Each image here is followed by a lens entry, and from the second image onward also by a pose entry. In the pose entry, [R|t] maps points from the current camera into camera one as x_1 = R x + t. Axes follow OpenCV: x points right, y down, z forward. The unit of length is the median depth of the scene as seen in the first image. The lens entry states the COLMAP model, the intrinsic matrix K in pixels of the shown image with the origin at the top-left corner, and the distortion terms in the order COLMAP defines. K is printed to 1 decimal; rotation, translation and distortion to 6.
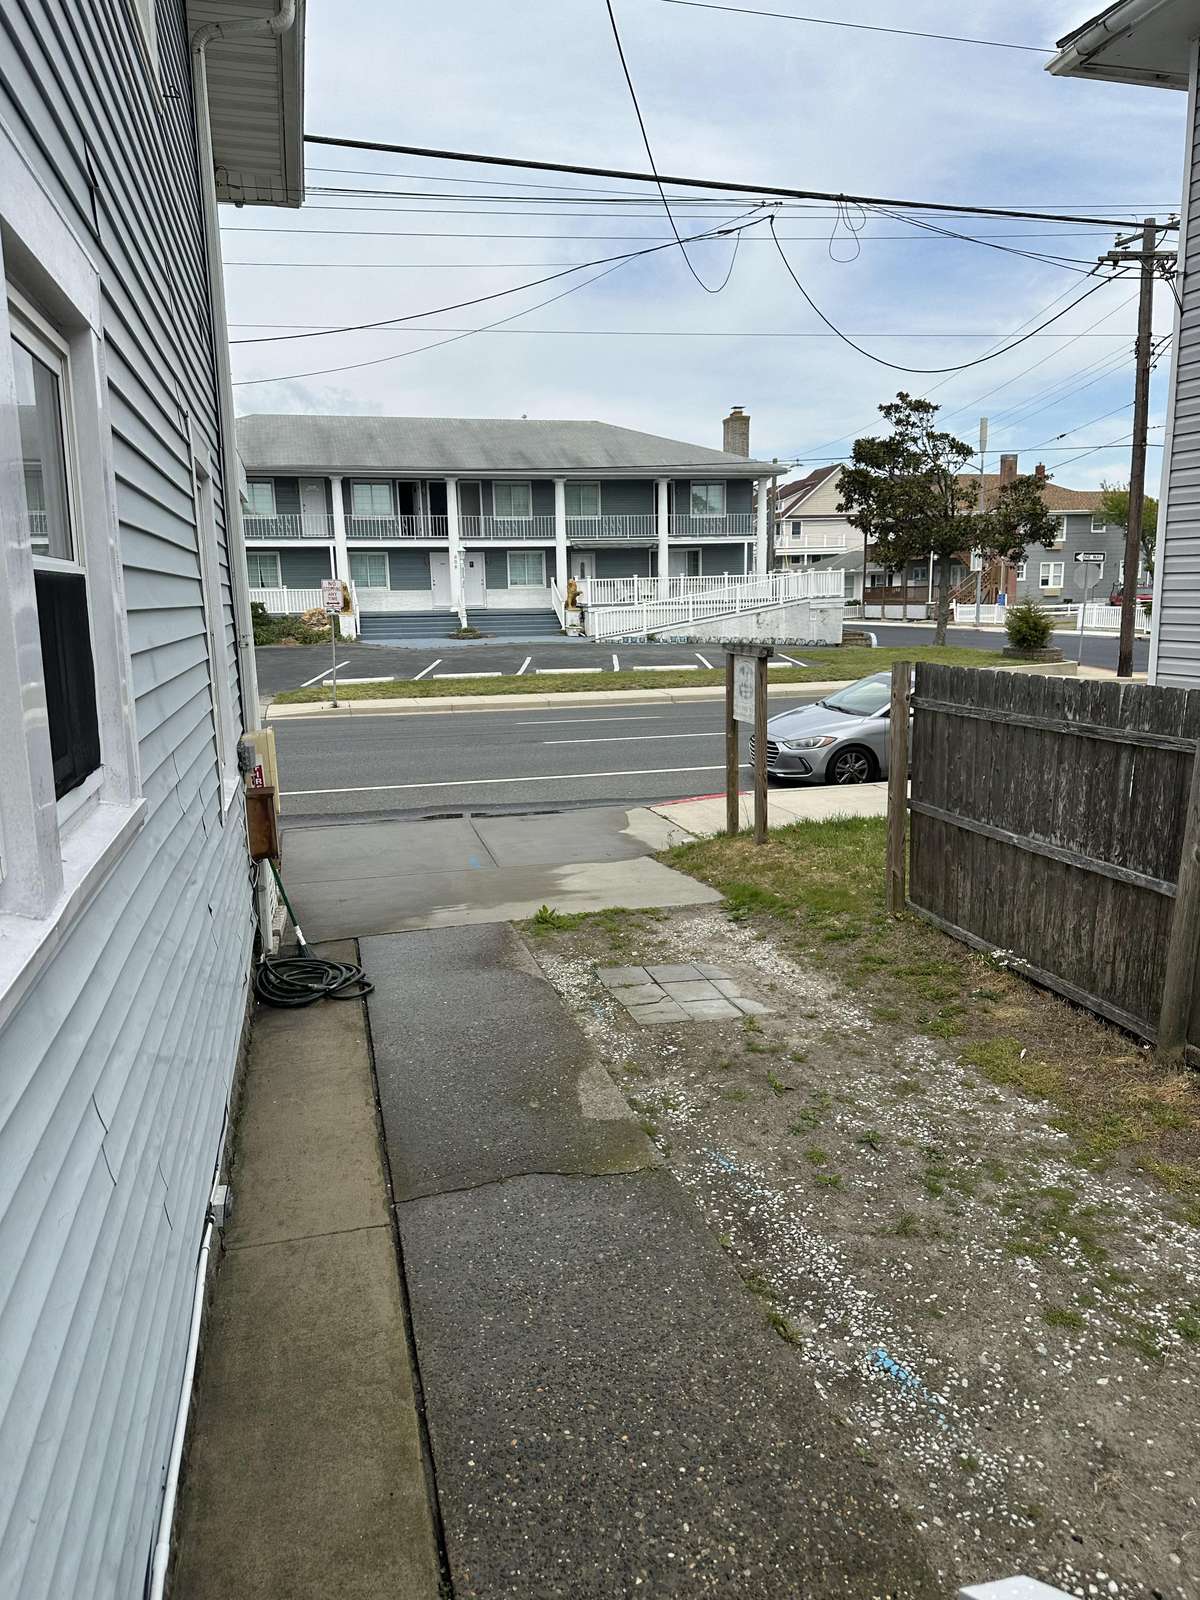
lens RADIAL K [[1122.0, 0, 603.3], [0, 1122.0, 801.6], [0, 0, 1]] dist [0.013601, -0.030037]
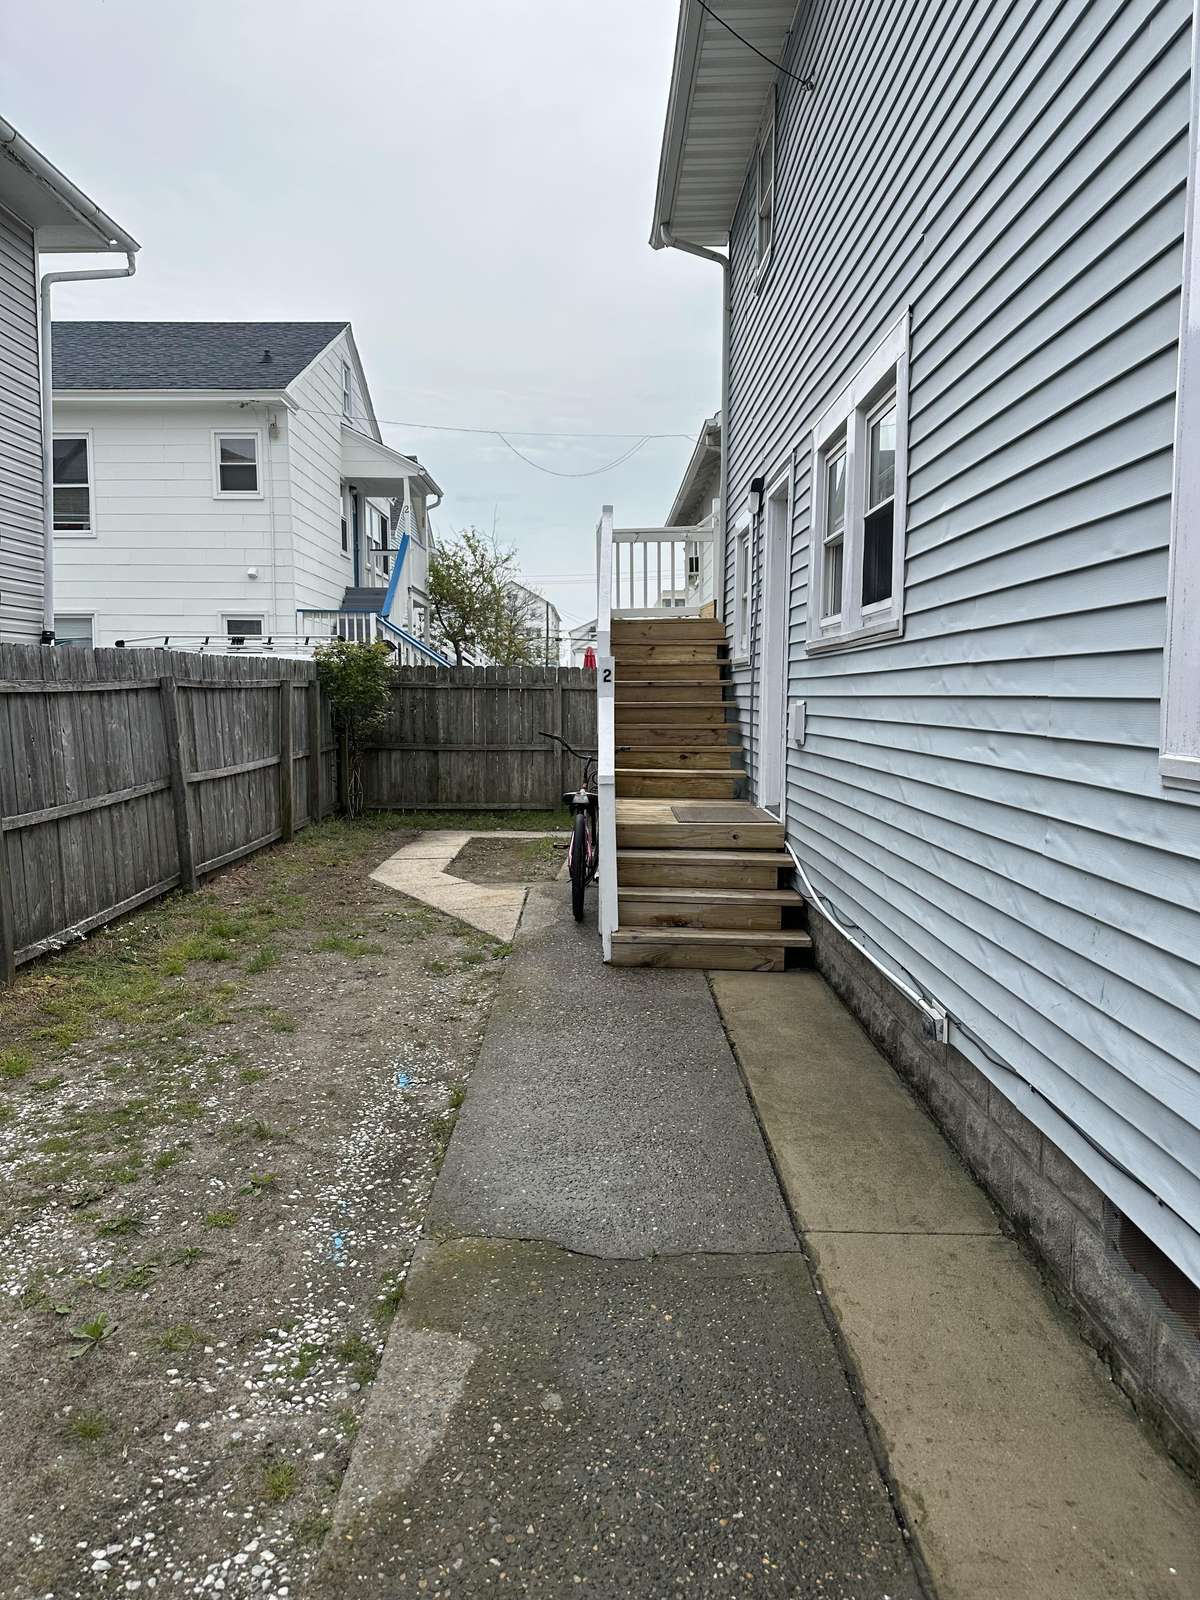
lens RADIAL K [[1122.0, 0, 604.1], [0, 1122.0, 807.4], [0, 0, 1]] dist [0.013601, -0.030037]
pose [[-0.969767, -0.006345, 0.243949, -0.239147], [0.061262, 0.961318, 0.268541, -0.126725], [-0.236216, 0.275367, -0.931866, 1.649592]]
